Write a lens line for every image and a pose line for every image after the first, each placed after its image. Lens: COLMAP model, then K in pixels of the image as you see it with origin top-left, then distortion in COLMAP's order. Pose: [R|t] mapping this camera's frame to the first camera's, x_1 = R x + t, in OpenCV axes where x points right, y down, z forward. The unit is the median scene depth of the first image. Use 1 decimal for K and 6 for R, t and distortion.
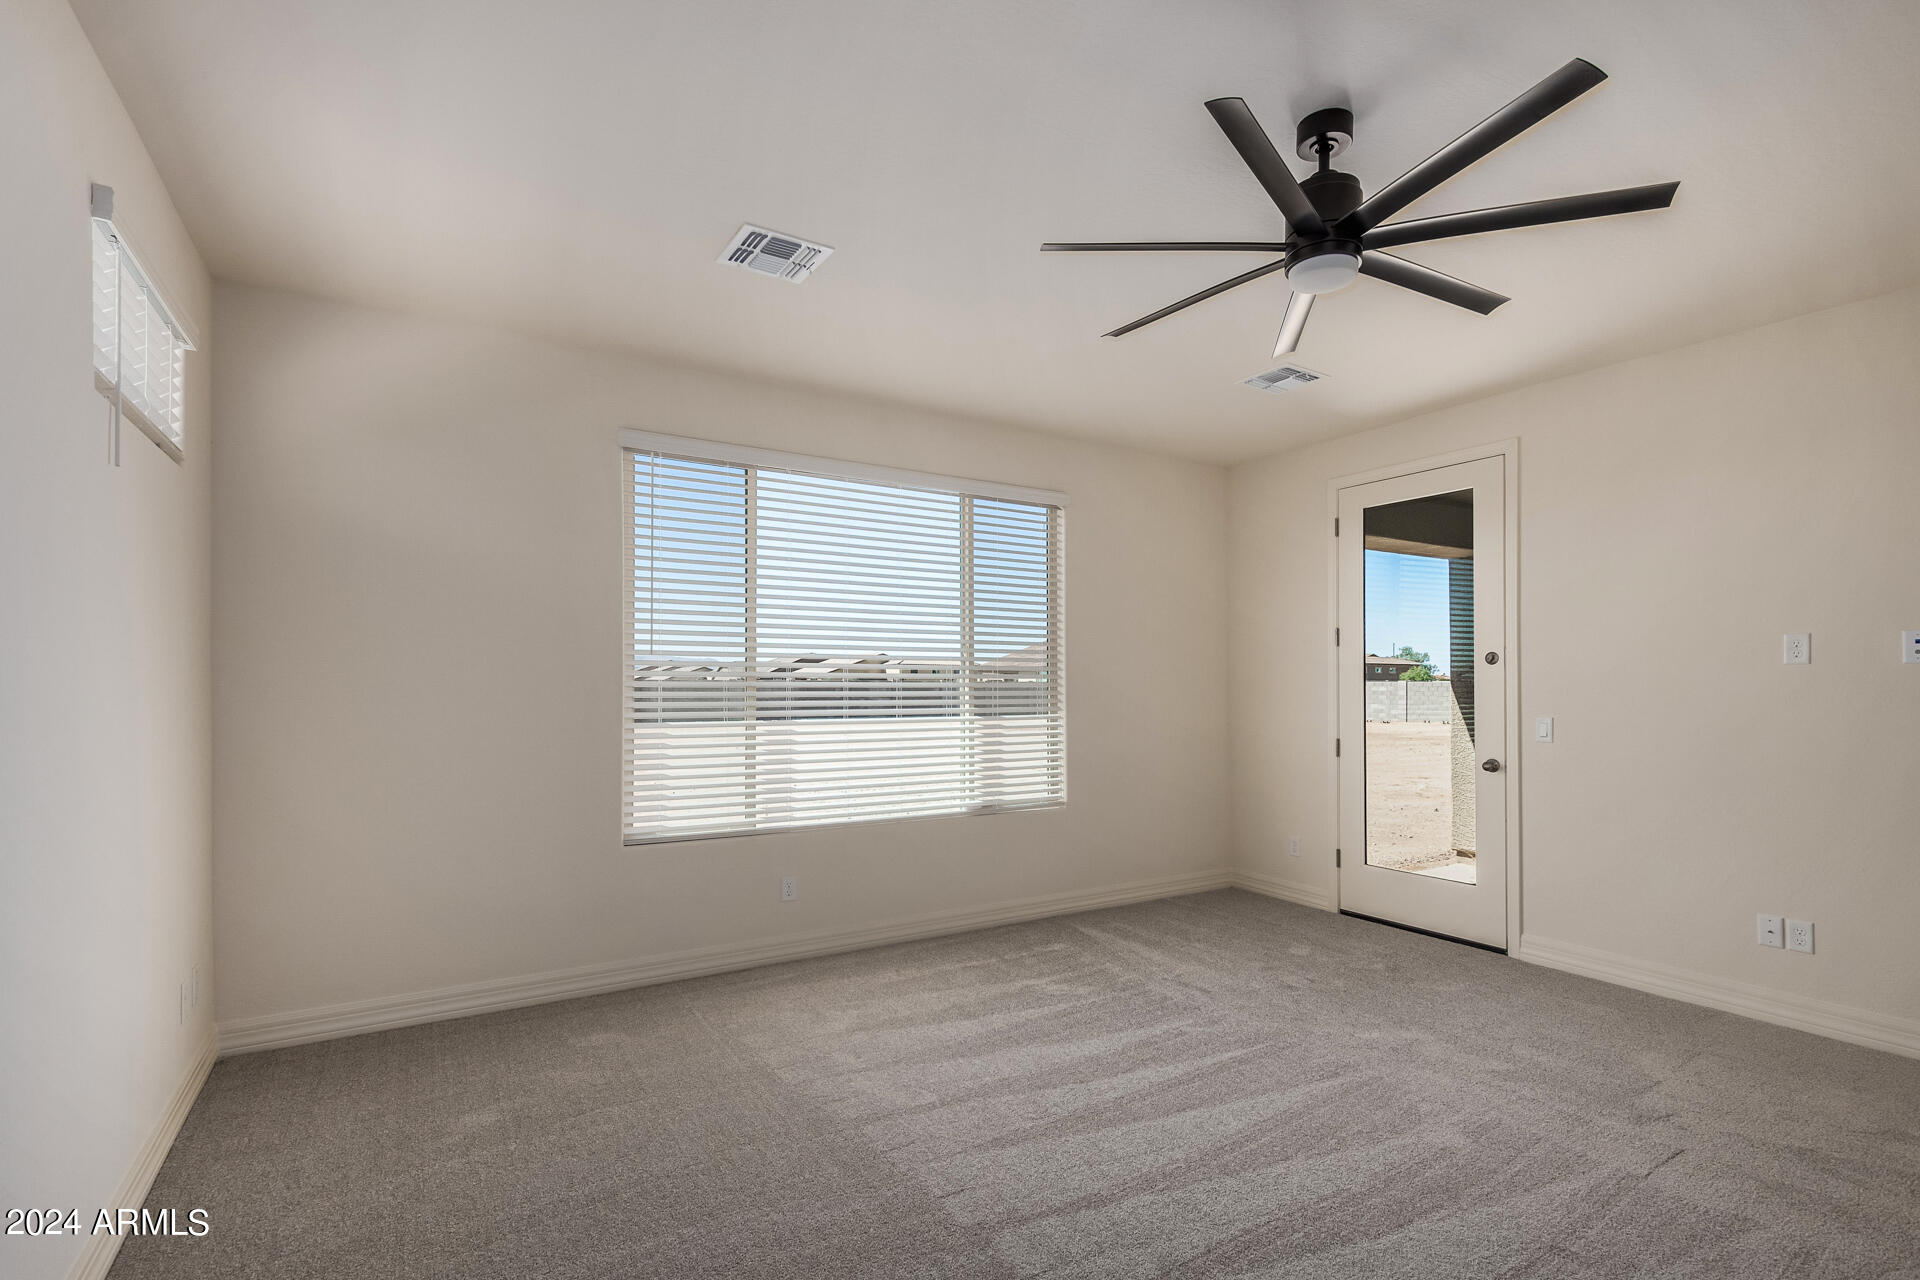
lens RADIAL K [[870.6, 0, 961.4], [0, 870.6, 663.2], [0, 0, 1]] dist [0.002826, -0.000734]
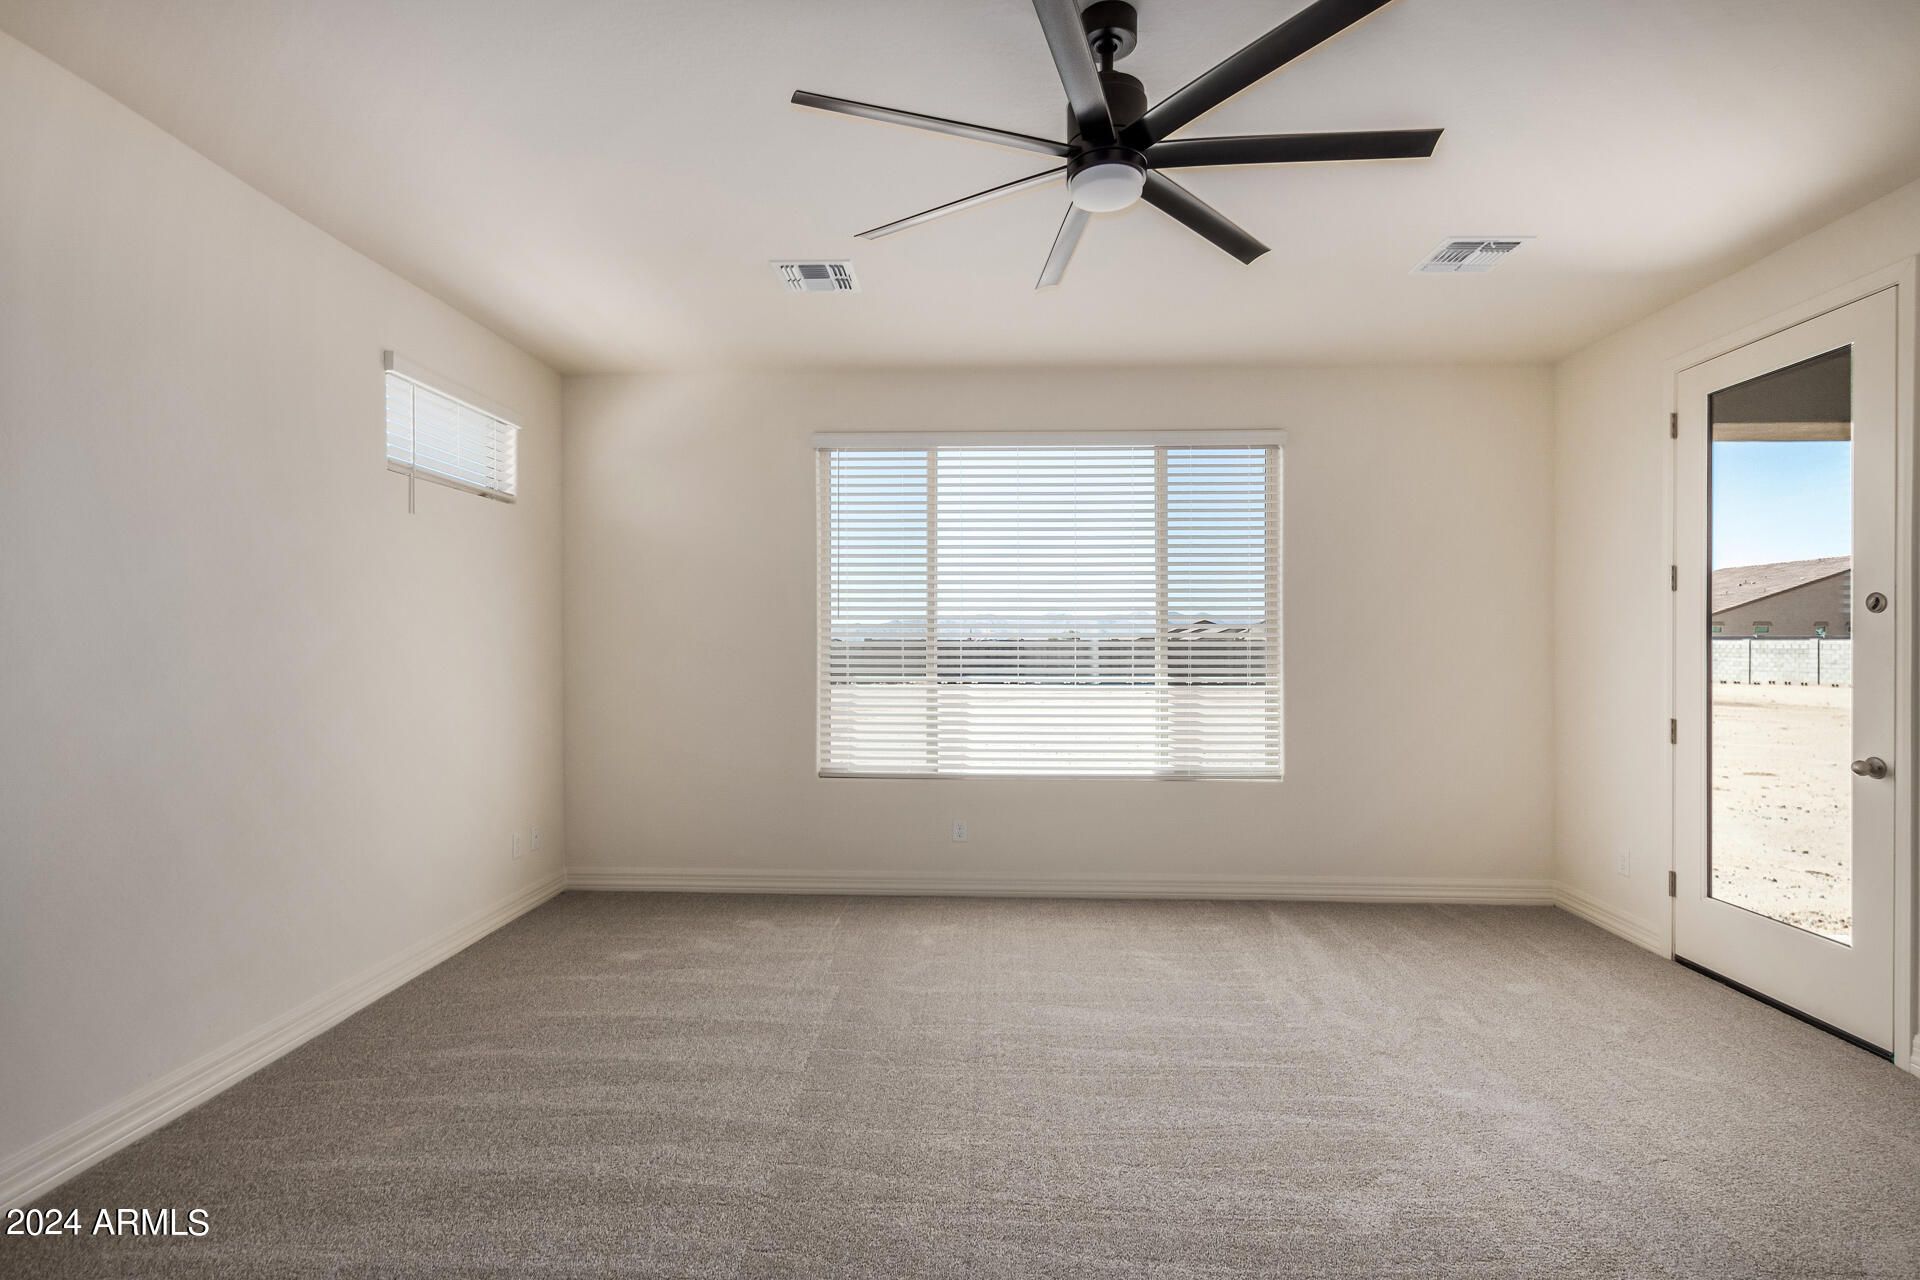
lens RADIAL K [[881.8, 0, 958.8], [0, 881.8, 631.5], [0, 0, 1]] dist [0.002007, -0.000763]
pose [[0.832830, -0.007749, -0.553475, 0.388702], [0.014244, 0.999871, 0.007435, 0.000283], [0.553346, -0.014076, 0.832833, 0.071169]]
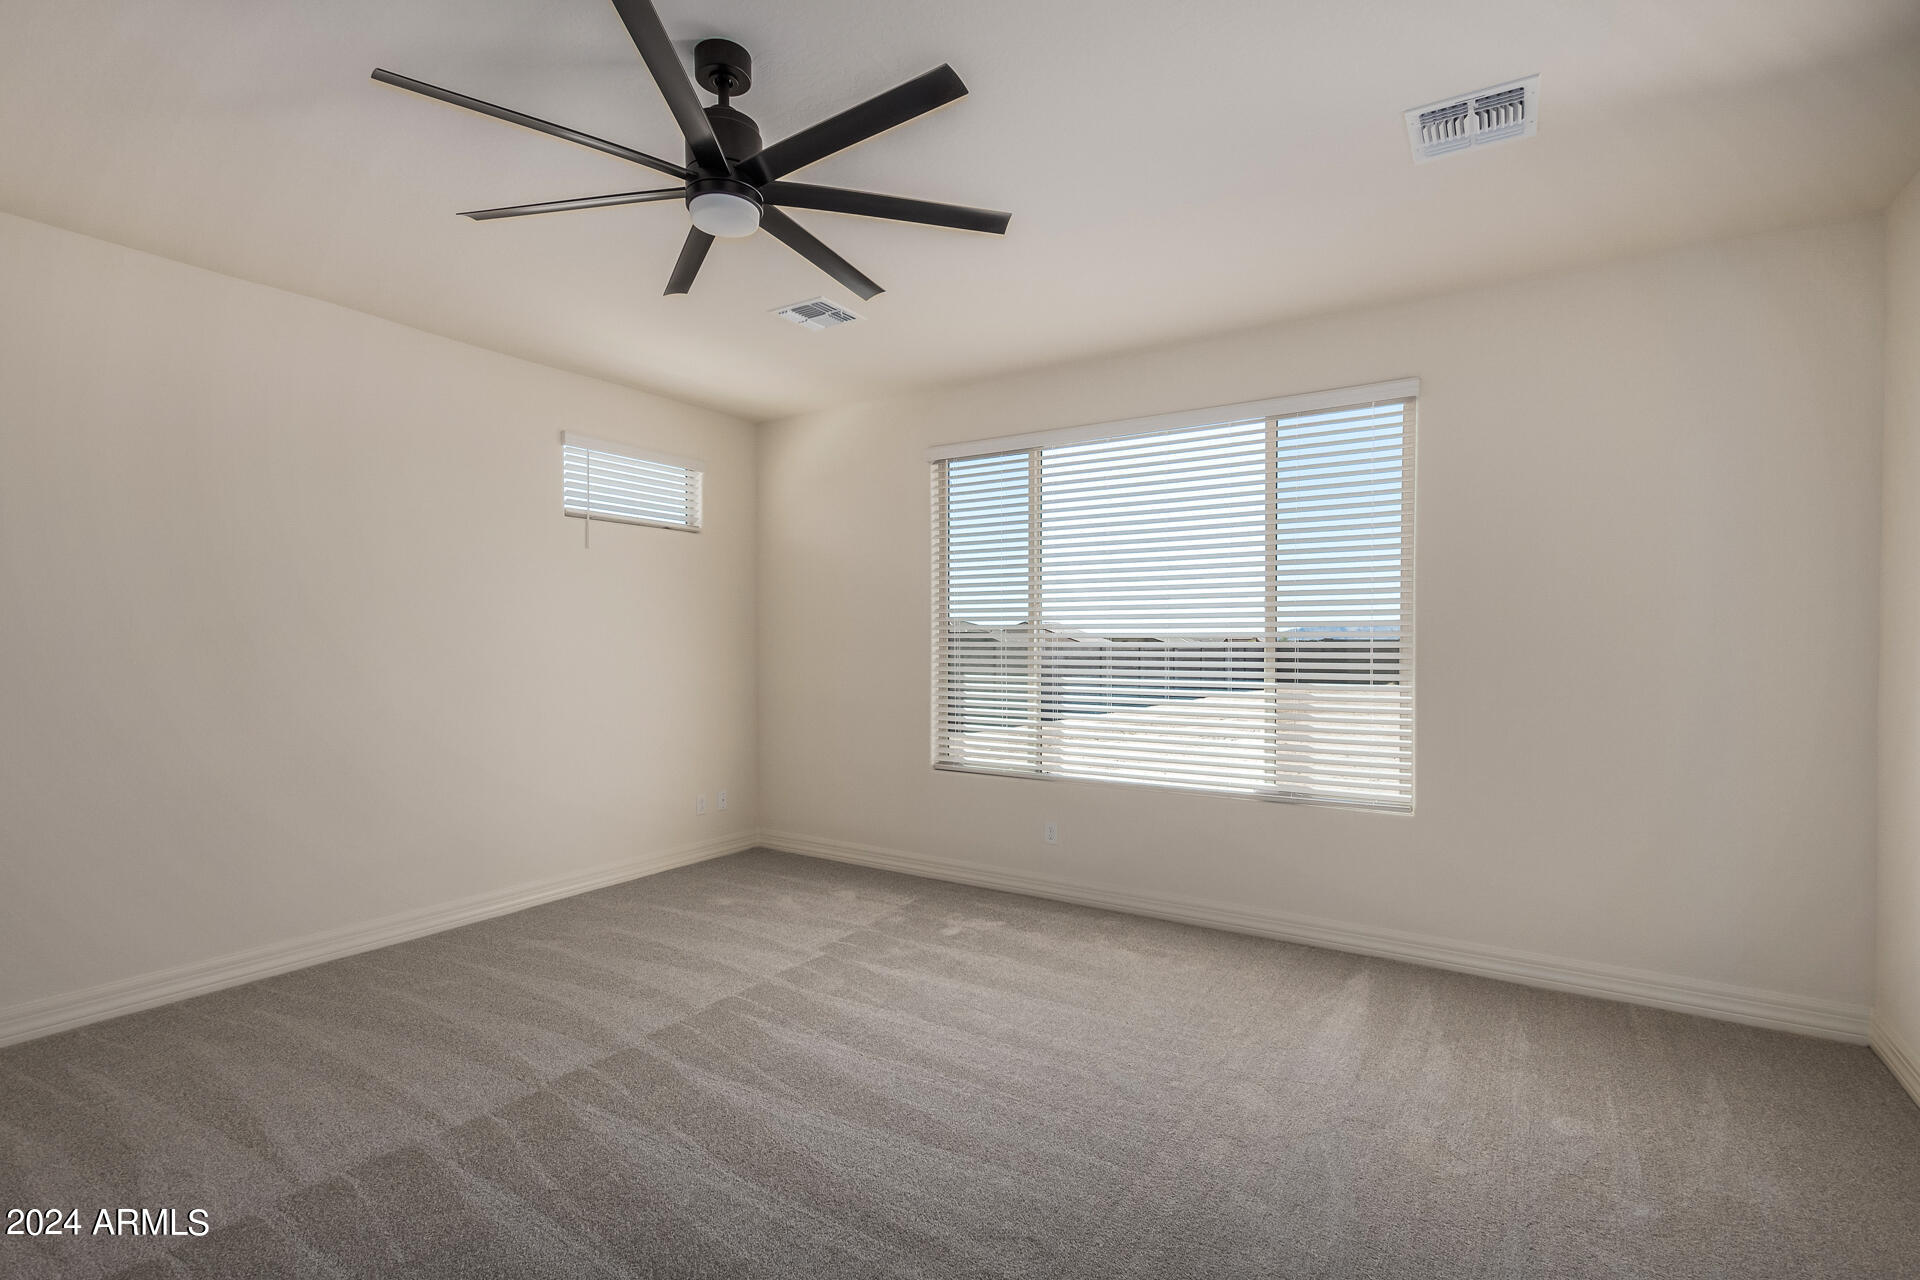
lens RADIAL K [[881.2, 0, 960.0], [0, 881.2, 640.0], [0, 0, 1]] dist [0.001836, 0.000124]
pose [[0.434652, -0.005097, -0.900584, 0.689720], [0.022616, 0.999730, 0.005257, 0.009316], [0.900314, -0.022653, 0.434650, 0.392702]]
